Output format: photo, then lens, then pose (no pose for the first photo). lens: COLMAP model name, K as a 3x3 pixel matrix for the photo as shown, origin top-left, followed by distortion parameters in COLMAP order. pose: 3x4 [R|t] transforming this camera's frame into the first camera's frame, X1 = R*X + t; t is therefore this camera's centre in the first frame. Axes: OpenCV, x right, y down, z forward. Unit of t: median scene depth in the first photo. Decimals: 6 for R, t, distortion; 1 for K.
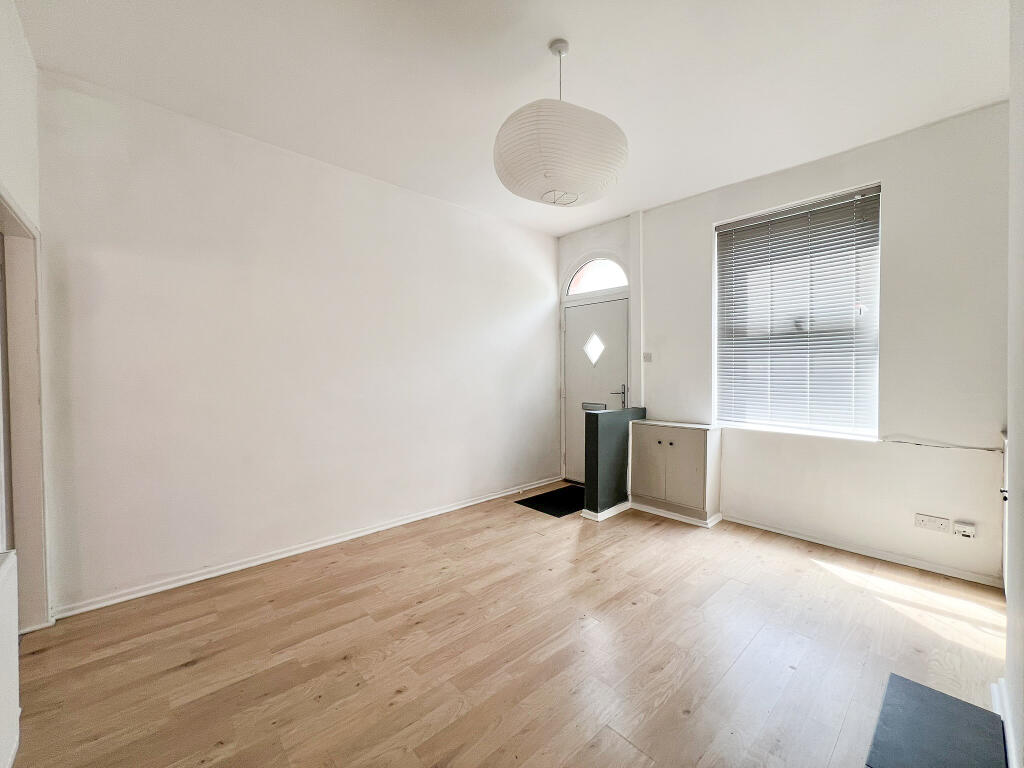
lens RADIAL K [[409.0, 0, 509.8], [0, 409.0, 380.8], [0, 0, 1]] dist [-0.000930, -0.000313]
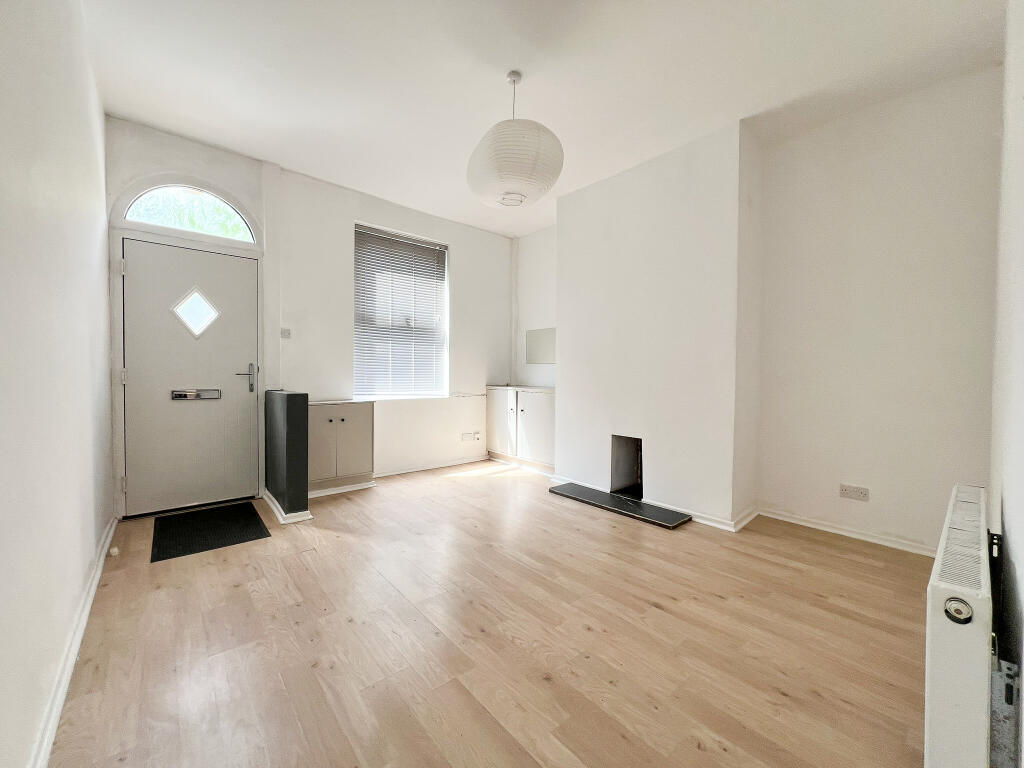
lens RADIAL K [[409.0, 0, 509.8], [0, 409.0, 380.8], [0, 0, 1]] dist [-0.000930, -0.000313]
pose [[0.033957, -0.018528, 0.999252, -0.672514], [0.011052, 0.999774, 0.018162, 0.044347], [-0.999362, 0.010428, 0.034154, 0.586010]]
